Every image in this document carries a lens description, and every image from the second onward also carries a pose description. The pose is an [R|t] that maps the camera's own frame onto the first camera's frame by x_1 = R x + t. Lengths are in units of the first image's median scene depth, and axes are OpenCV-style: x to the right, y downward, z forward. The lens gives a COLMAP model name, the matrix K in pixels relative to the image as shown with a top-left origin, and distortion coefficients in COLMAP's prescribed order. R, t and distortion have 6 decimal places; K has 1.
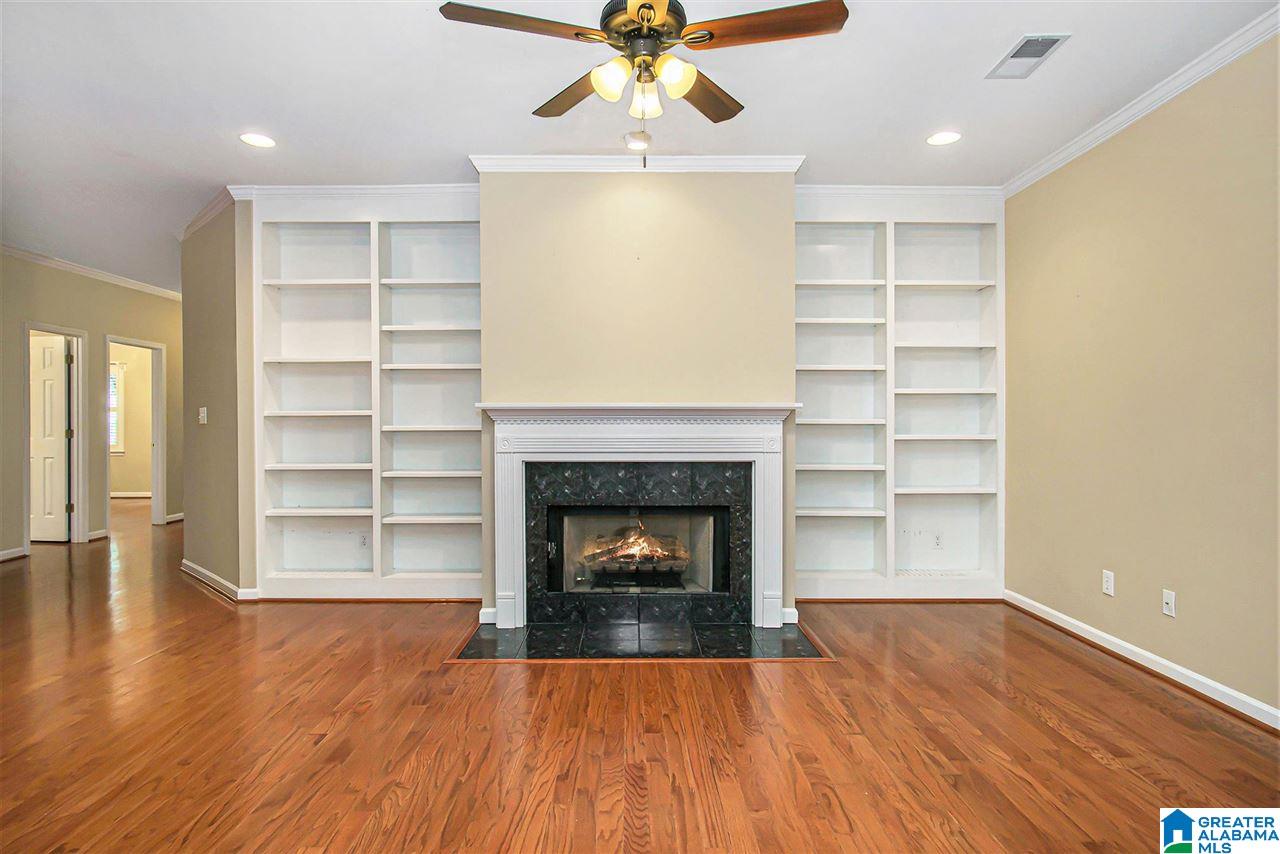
lens RADIAL K [[702.1, 0, 621.5], [0, 702.1, 426.0], [0, 0, 1]] dist [-0.017494, -0.001265]
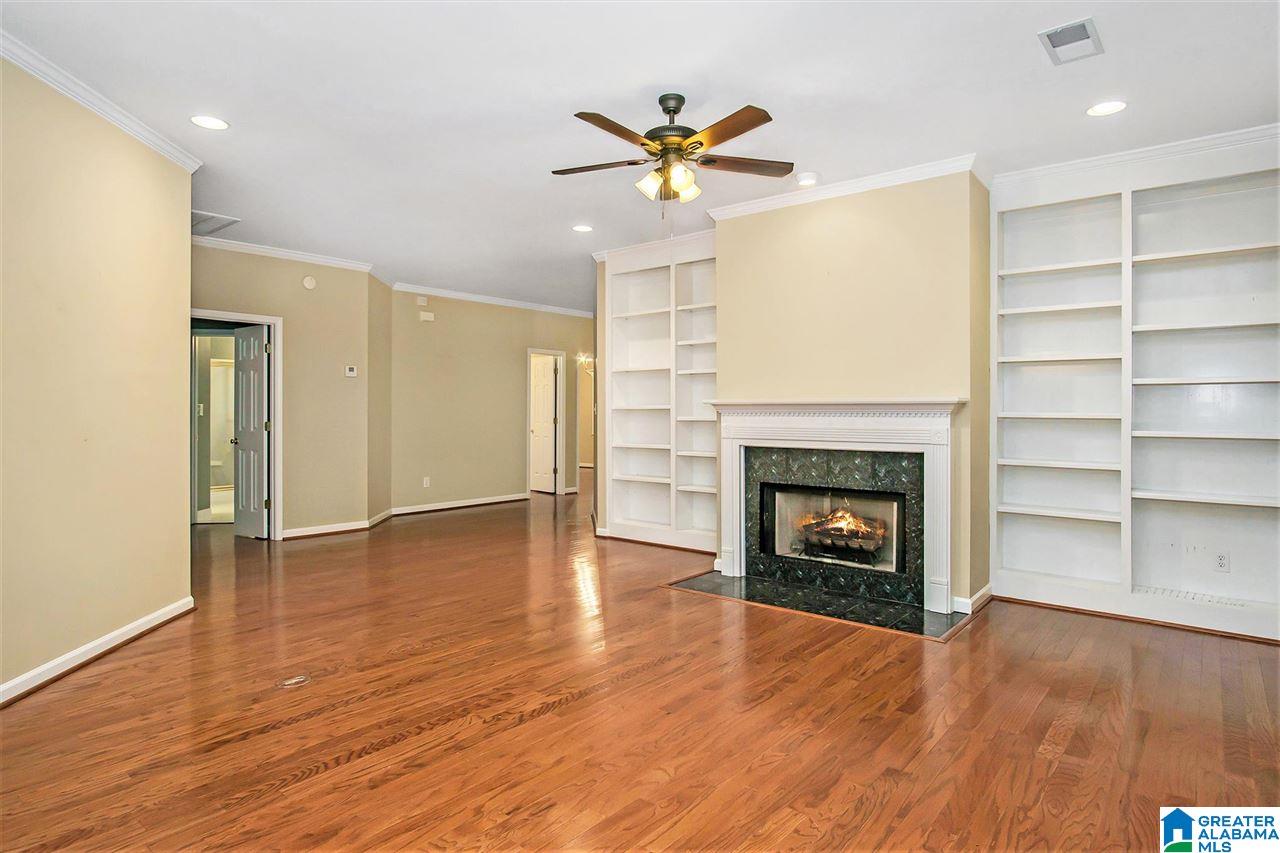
lens RADIAL K [[719.3, 0, 615.7], [0, 719.3, 414.0], [0, 0, 1]] dist [-0.020020, -0.001593]
pose [[0.750812, 0.003453, -0.660507, 0.537905], [-0.004499, 0.999990, 0.000115, -0.005626], [0.660501, 0.002886, 0.750820, -0.118237]]
